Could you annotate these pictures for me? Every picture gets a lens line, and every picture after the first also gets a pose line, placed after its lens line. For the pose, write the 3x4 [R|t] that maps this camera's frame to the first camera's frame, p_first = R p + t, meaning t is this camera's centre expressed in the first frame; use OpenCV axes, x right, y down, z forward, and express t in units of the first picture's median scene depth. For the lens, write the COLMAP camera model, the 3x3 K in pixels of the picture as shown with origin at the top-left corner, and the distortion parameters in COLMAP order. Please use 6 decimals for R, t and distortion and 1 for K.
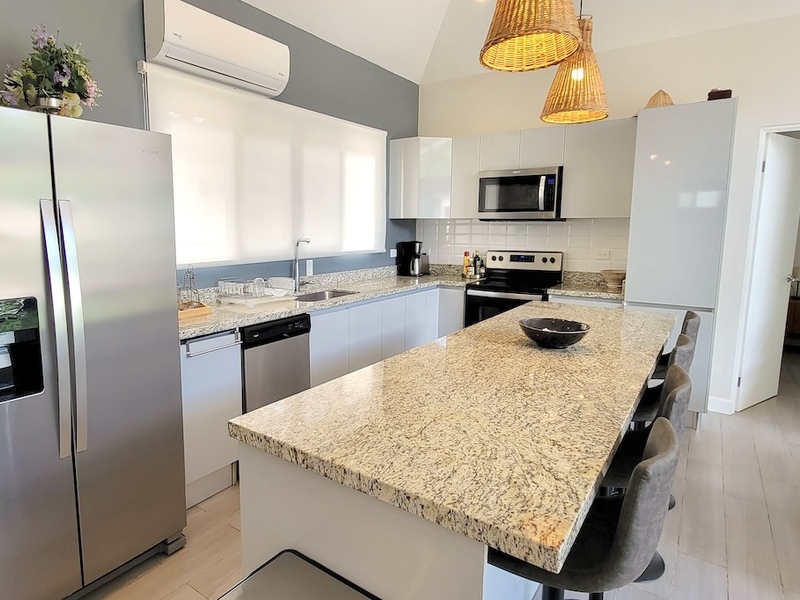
lens RADIAL K [[524.9, 0, 354.5], [0, 524.9, 287.9], [0, 0, 1]] dist [-0.011186, 0.006956]
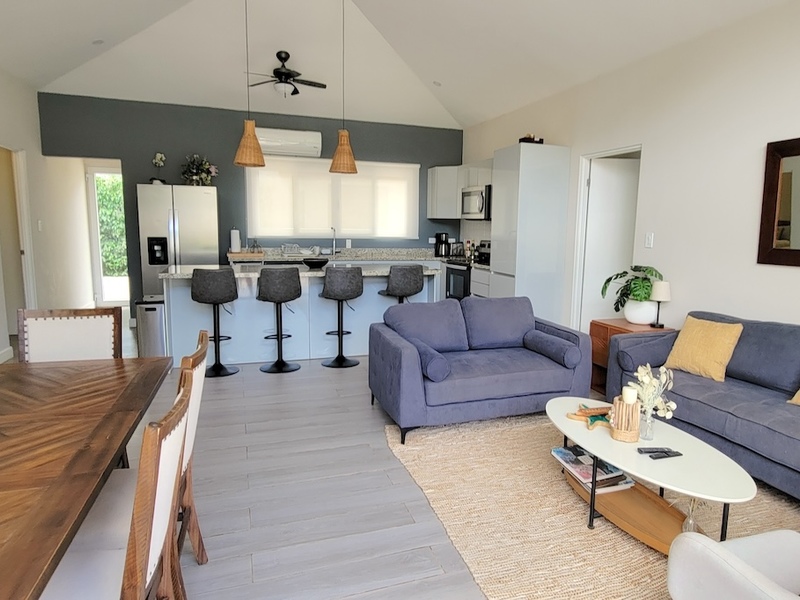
lens RADIAL K [[524.9, 0, 416.4], [0, 524.9, 296.4], [0, 0, 1]] dist [-0.011186, 0.006956]
pose [[0.833565, 0.086790, -0.545561, 0.995042], [-0.080648, 0.996119, 0.035244, 0.053311], [0.546502, 0.014620, 0.837330, -0.368049]]
